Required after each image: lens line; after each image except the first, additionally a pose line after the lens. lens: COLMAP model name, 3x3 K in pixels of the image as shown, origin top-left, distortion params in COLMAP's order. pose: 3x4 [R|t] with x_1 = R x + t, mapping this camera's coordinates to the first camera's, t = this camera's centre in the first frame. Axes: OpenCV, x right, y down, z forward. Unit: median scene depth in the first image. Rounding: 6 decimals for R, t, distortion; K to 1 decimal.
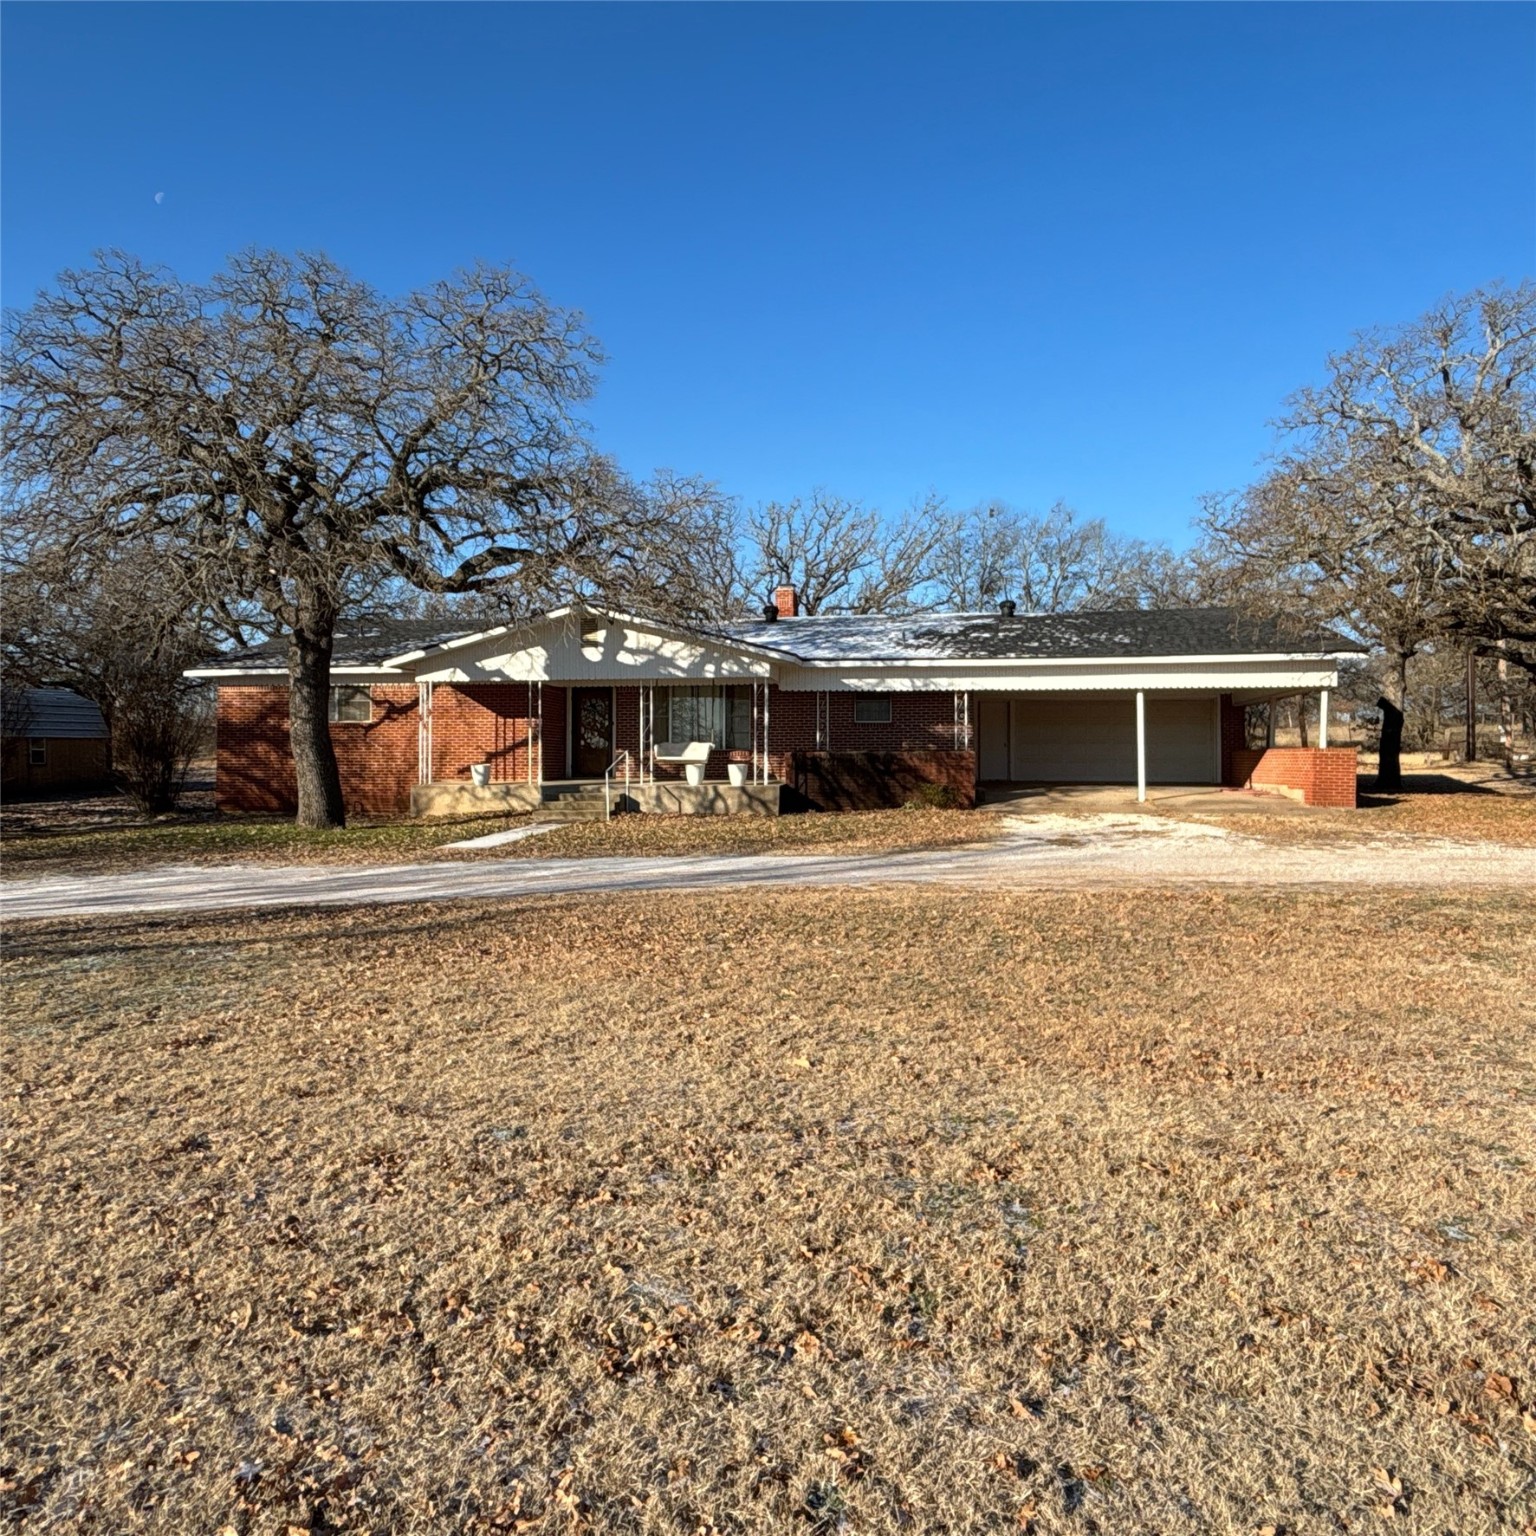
lens RADIAL K [[1180.9, 0, 768.0], [0, 1180.9, 768.0], [0, 0, 1]] dist [0.027743, -0.002749]
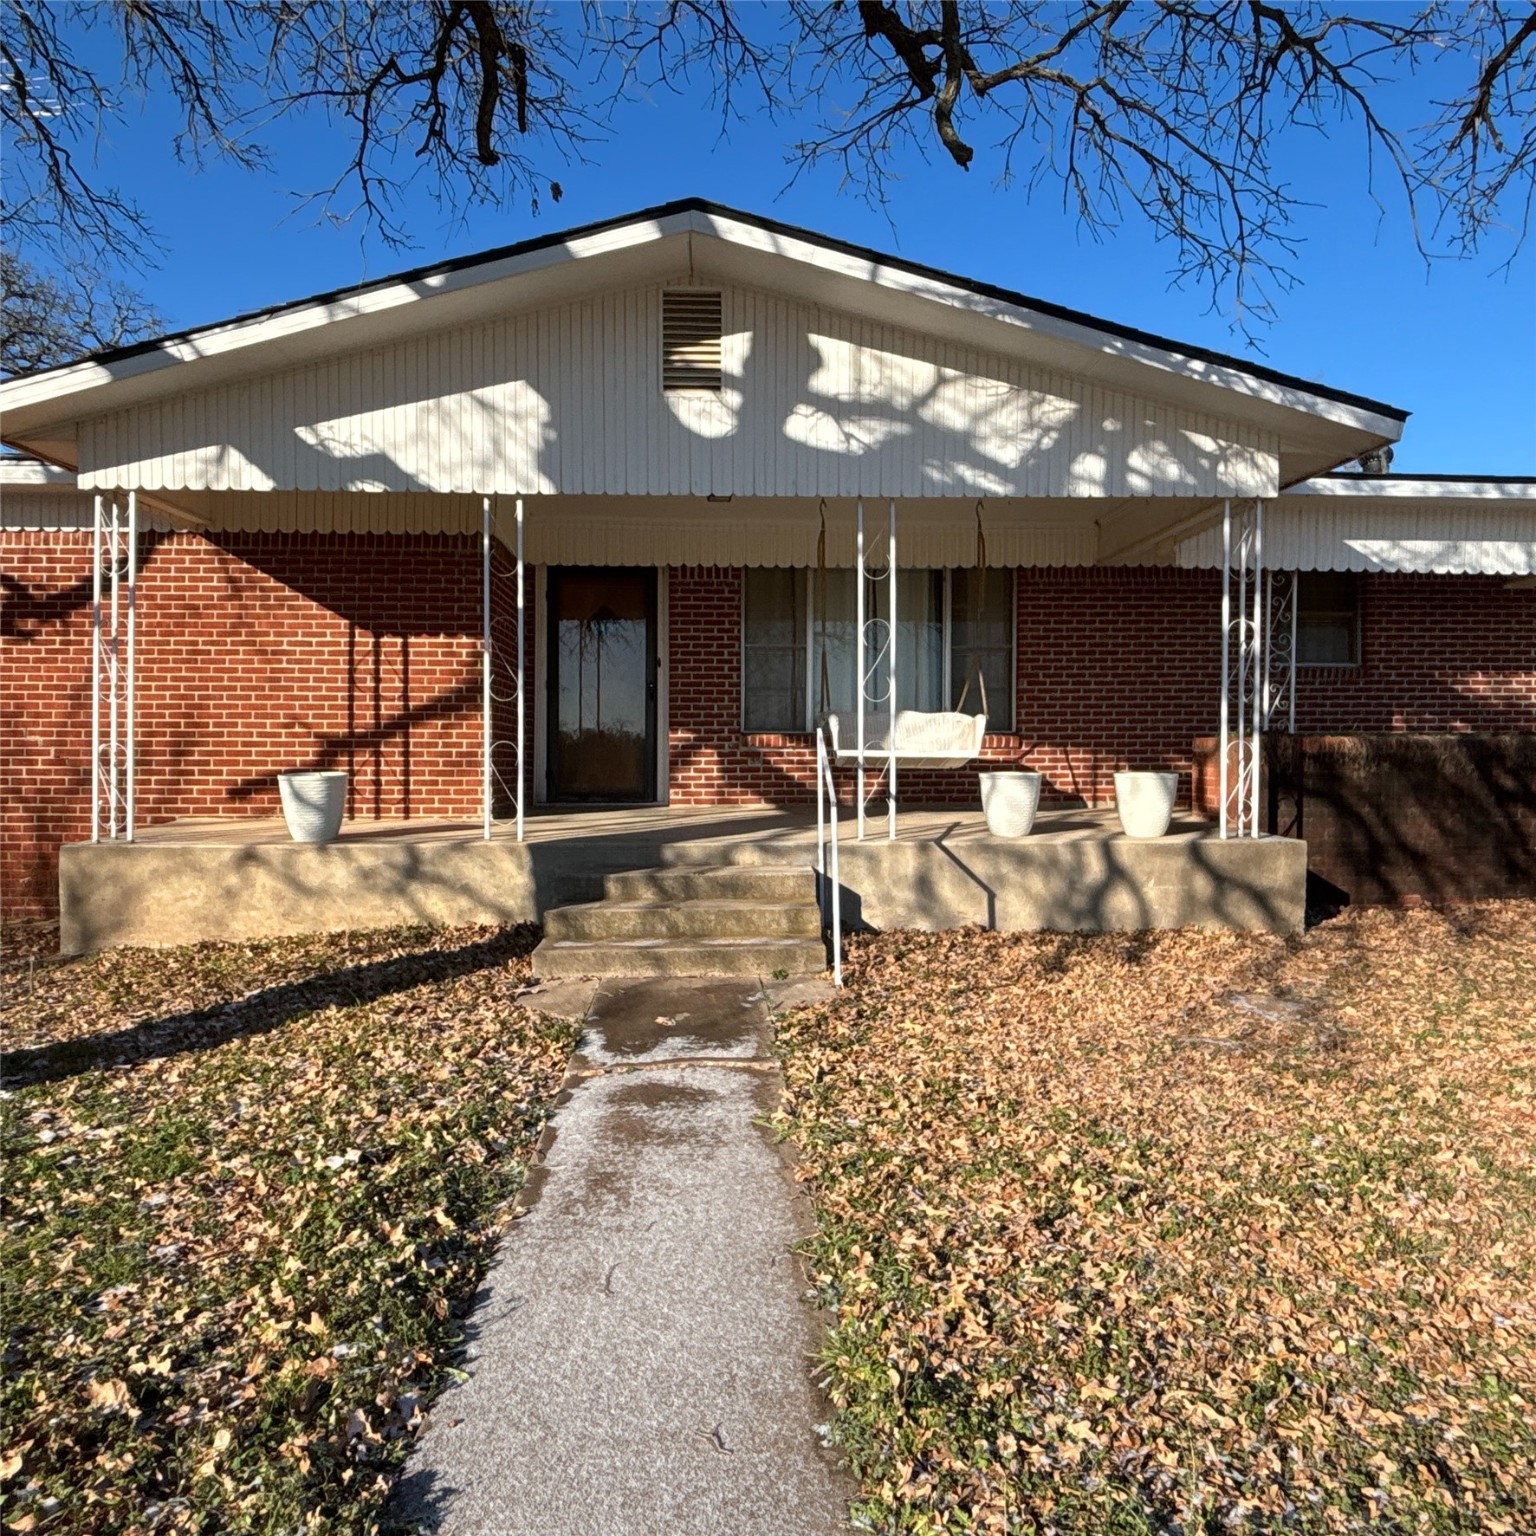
lens RADIAL K [[1180.9, 0, 768.0], [0, 1180.9, 768.0], [0, 0, 1]] dist [0.027743, -0.002749]
pose [[0.982877, 0.000864, 0.184261, -0.188670], [-0.001484, 0.999994, 0.003226, -0.005673], [-0.184257, -0.003444, 0.982872, 0.696829]]
